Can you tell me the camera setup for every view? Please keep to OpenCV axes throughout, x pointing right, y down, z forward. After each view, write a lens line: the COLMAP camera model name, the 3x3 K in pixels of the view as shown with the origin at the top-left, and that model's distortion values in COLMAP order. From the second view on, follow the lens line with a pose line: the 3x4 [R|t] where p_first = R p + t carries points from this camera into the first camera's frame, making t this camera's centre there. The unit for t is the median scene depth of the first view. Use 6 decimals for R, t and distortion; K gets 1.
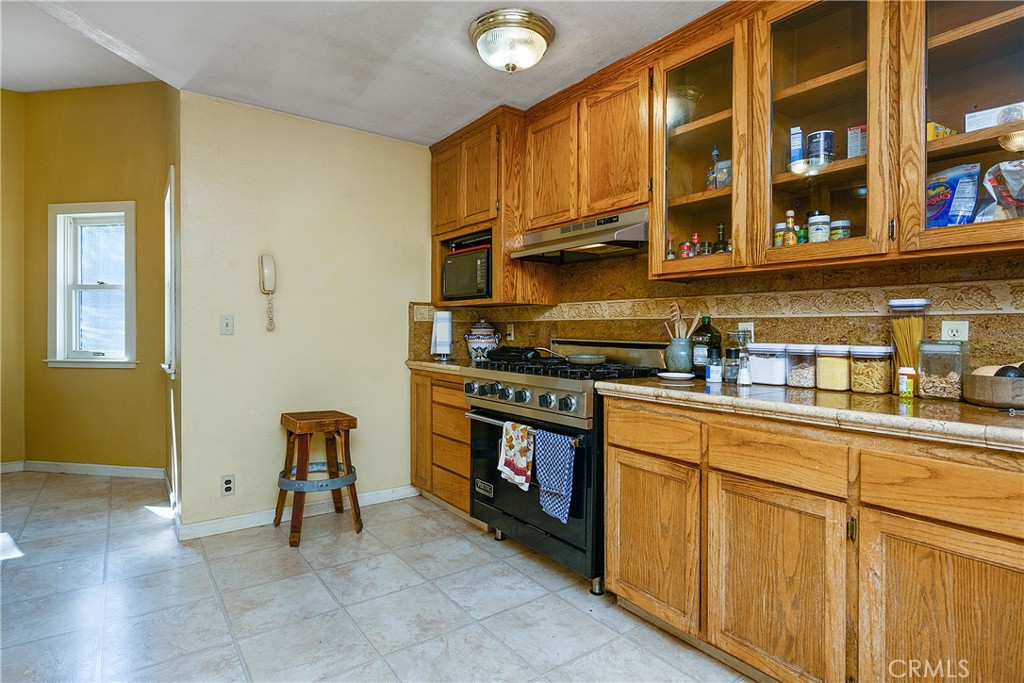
lens RADIAL K [[529.1, 0, 510.8], [0, 529.1, 335.5], [0, 0, 1]] dist [-0.002094, 0.000437]
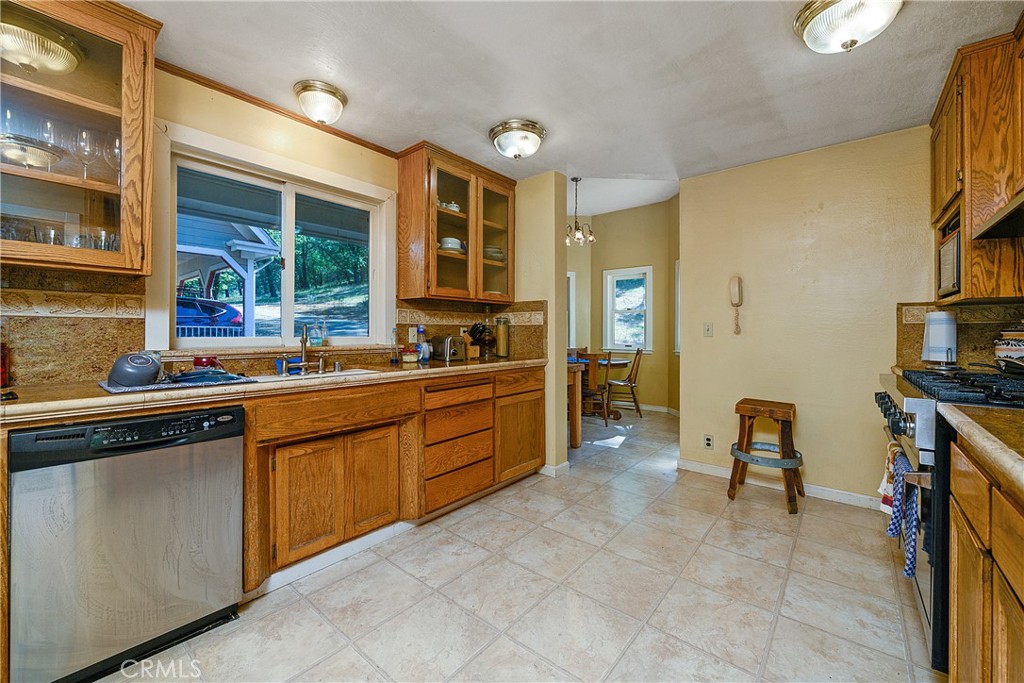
lens RADIAL K [[414.1, 0, 510.6], [0, 414.1, 334.7], [0, 0, 1]] dist [0.000553, -0.000003]
pose [[0.245954, 0.003232, -0.969276, 0.419533], [-0.009502, 0.999954, 0.000923, -0.002607], [0.969235, 0.008983, 0.245973, 0.202113]]
